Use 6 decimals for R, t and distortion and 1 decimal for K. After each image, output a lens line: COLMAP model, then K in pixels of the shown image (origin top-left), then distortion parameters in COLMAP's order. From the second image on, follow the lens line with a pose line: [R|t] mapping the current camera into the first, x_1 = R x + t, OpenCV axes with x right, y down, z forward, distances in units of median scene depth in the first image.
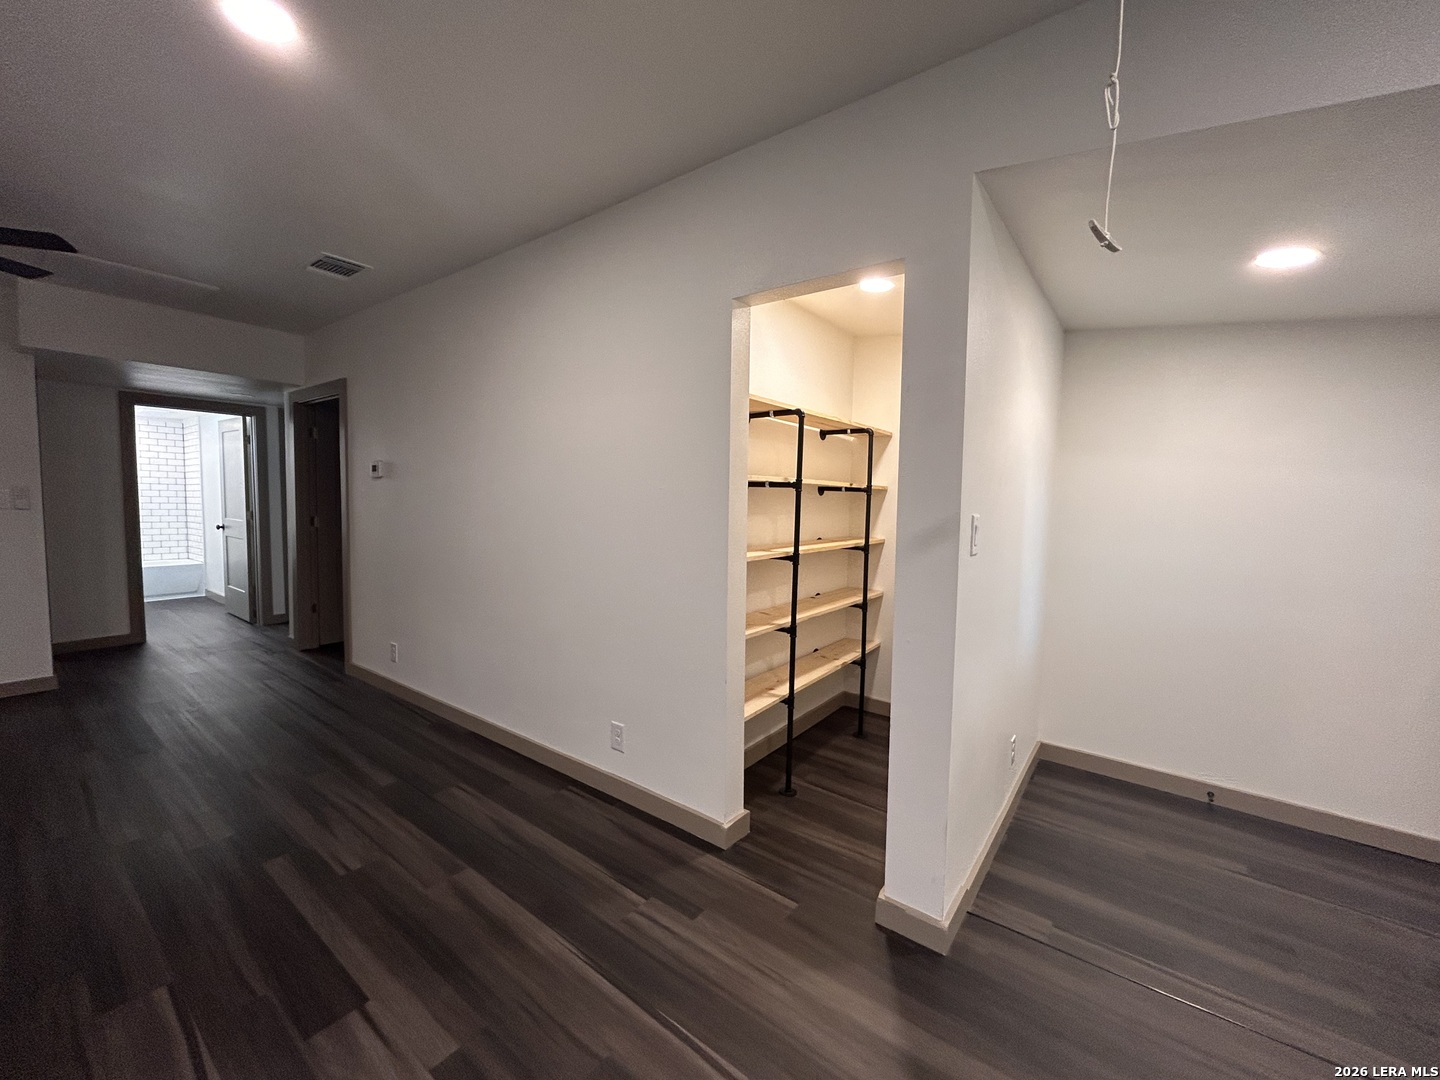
lens RADIAL K [[579.8, 0, 709.1], [0, 579.8, 539.1], [0, 0, 1]] dist [-0.000299, 0.000026]
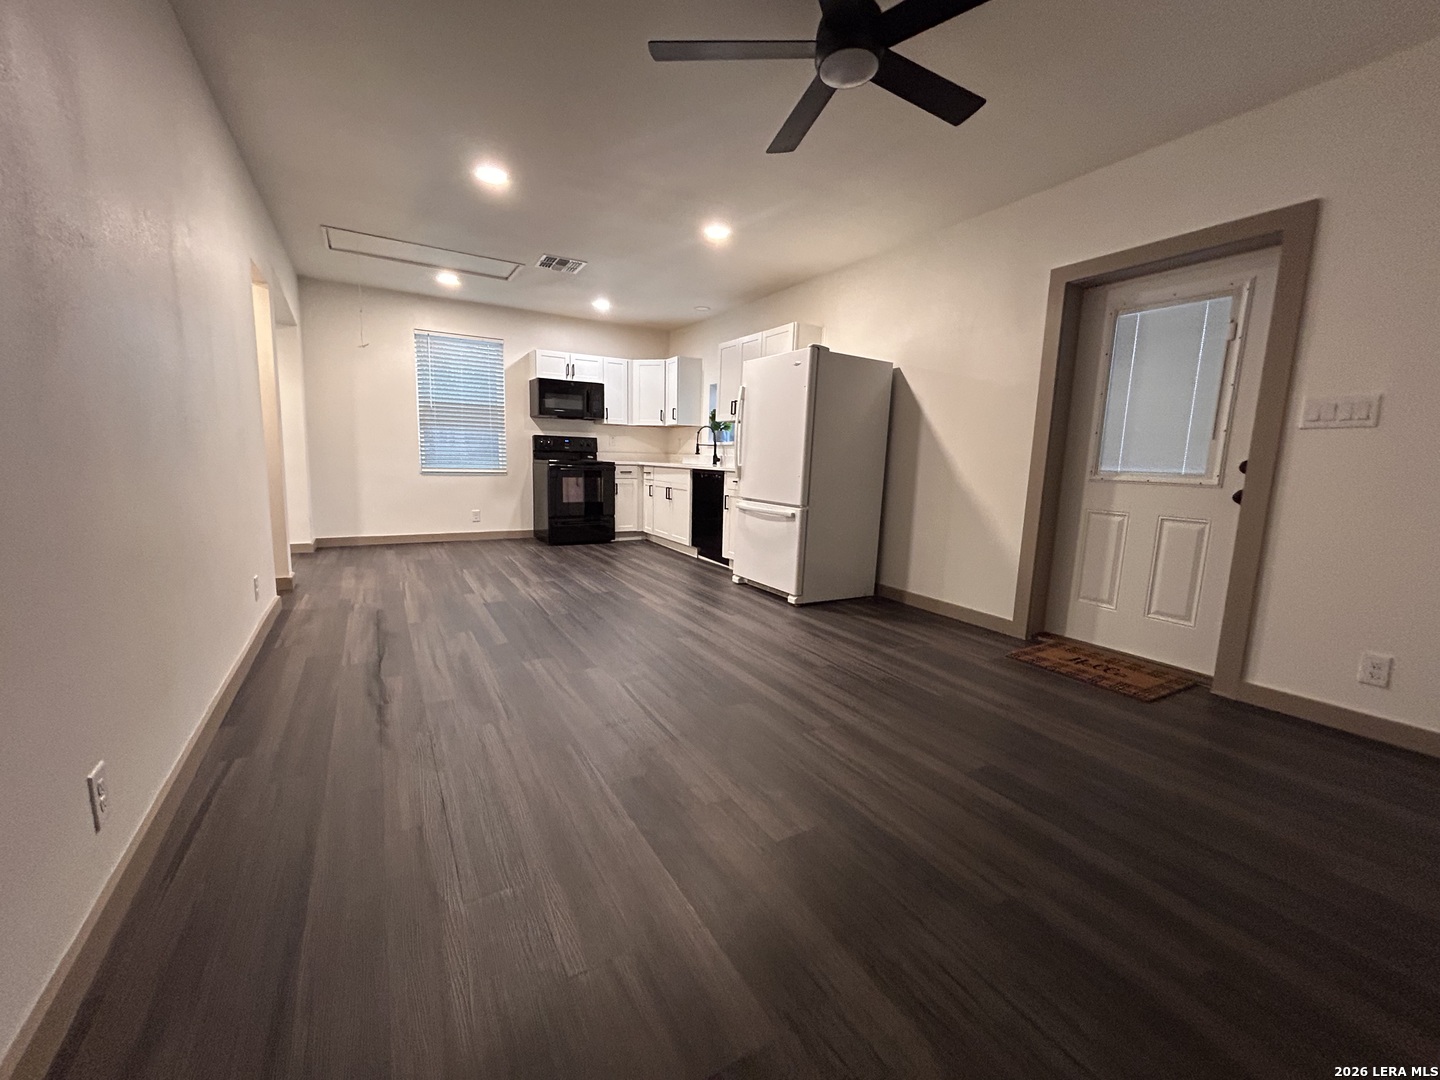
lens RADIAL K [[579.8, 0, 716.0], [0, 579.8, 534.7], [0, 0, 1]] dist [-0.000299, 0.000026]
pose [[-0.927527, -0.097709, 0.360758, -1.087416], [-0.021194, 0.977421, 0.210236, -0.021467], [-0.373155, 0.187353, -0.908655, 1.290270]]
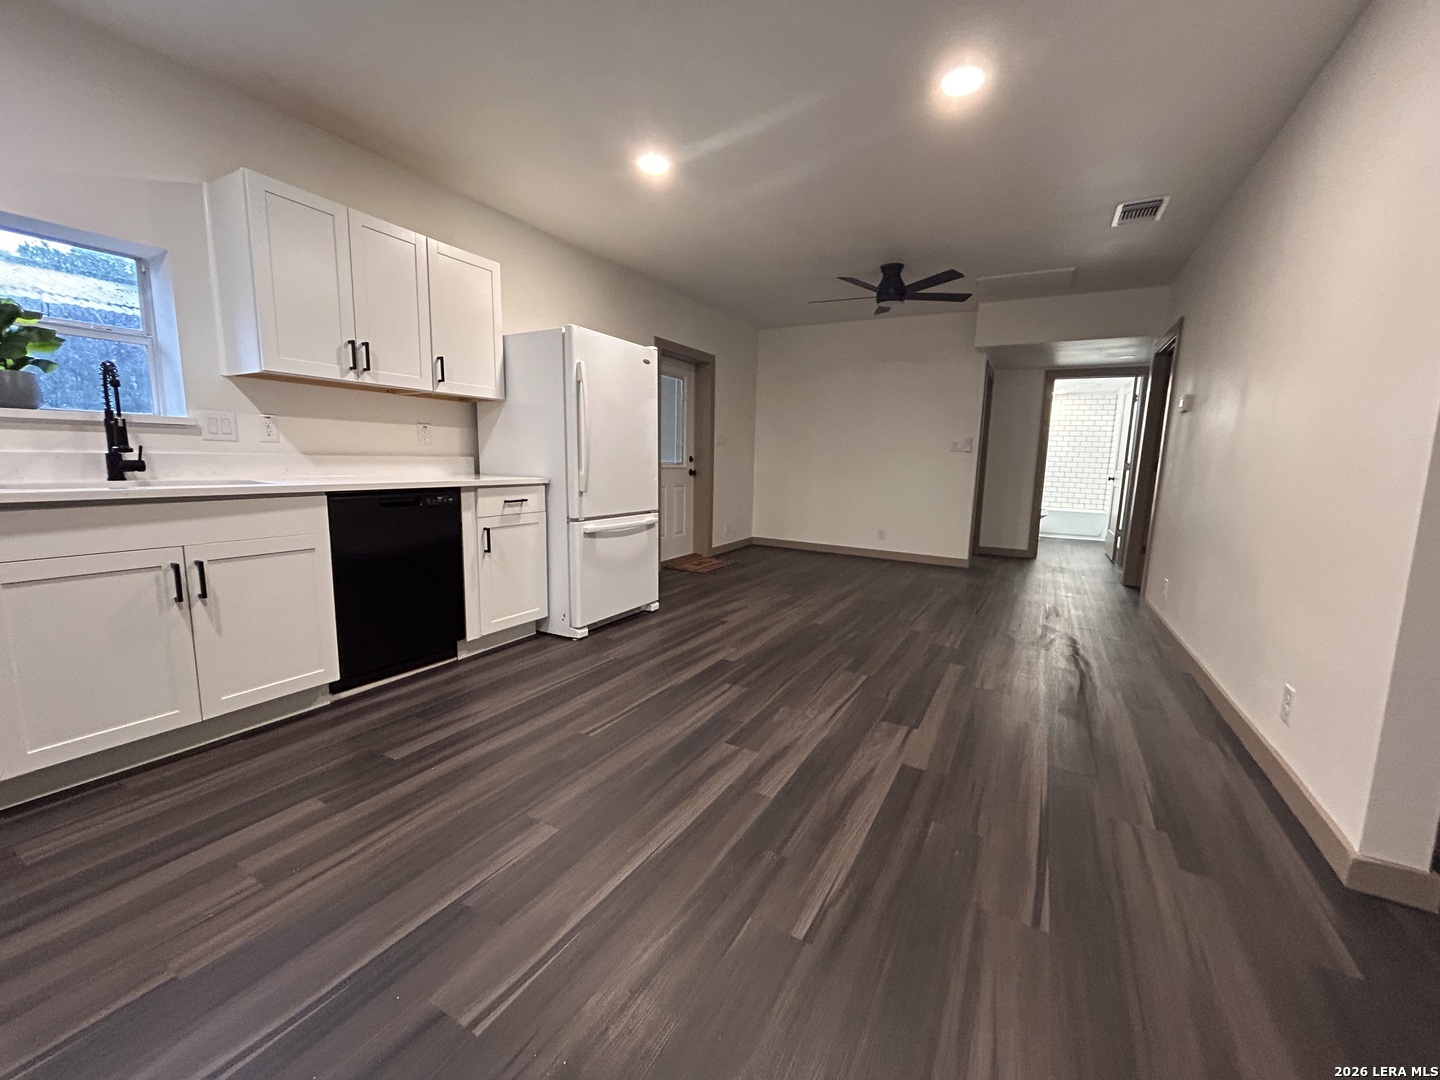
lens RADIAL K [[579.8, 0, 713.4], [0, 579.8, 540.3], [0, 0, 1]] dist [-0.000299, 0.000026]
pose [[0.141544, 0.122211, -0.982359, 0.349547], [-0.092153, 0.989668, 0.109842, 0.085192], [0.985633, 0.074980, 0.151343, 0.092421]]
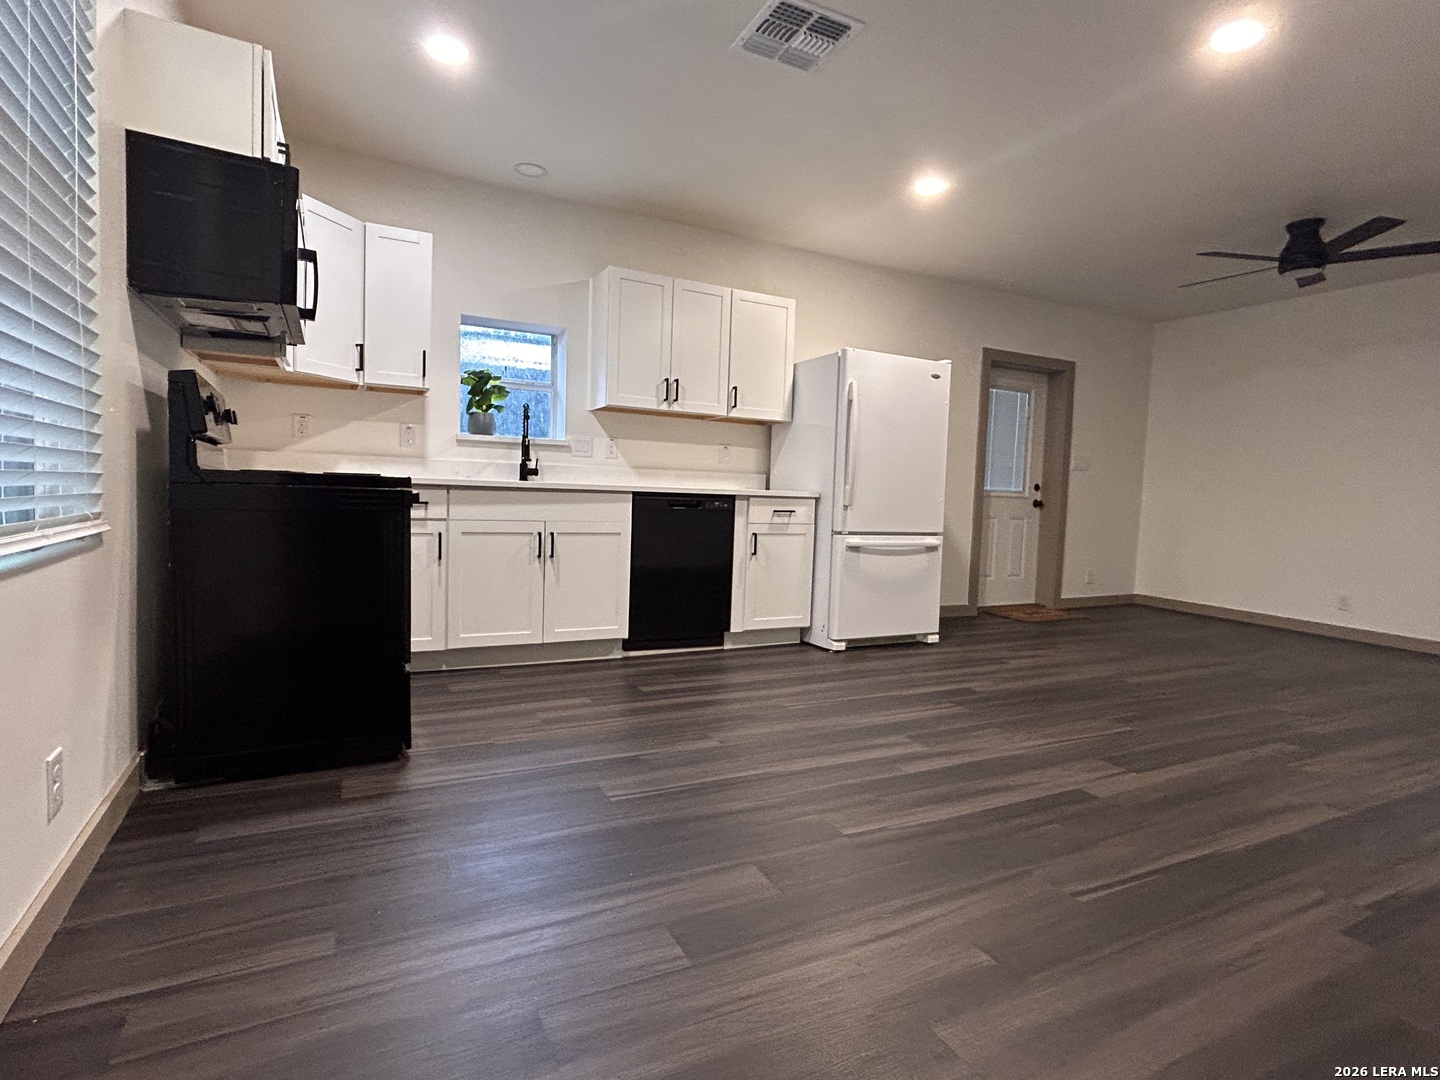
lens RADIAL K [[730.2, 0, 713.3], [0, 730.2, 537.1], [0, 0, 1]] dist [0.004096, -0.001535]
pose [[-0.431639, 0.021741, -0.901785, 0.582901], [-0.112106, 0.990666, 0.077544, 0.113388], [0.895053, 0.134567, -0.425172, 0.349367]]
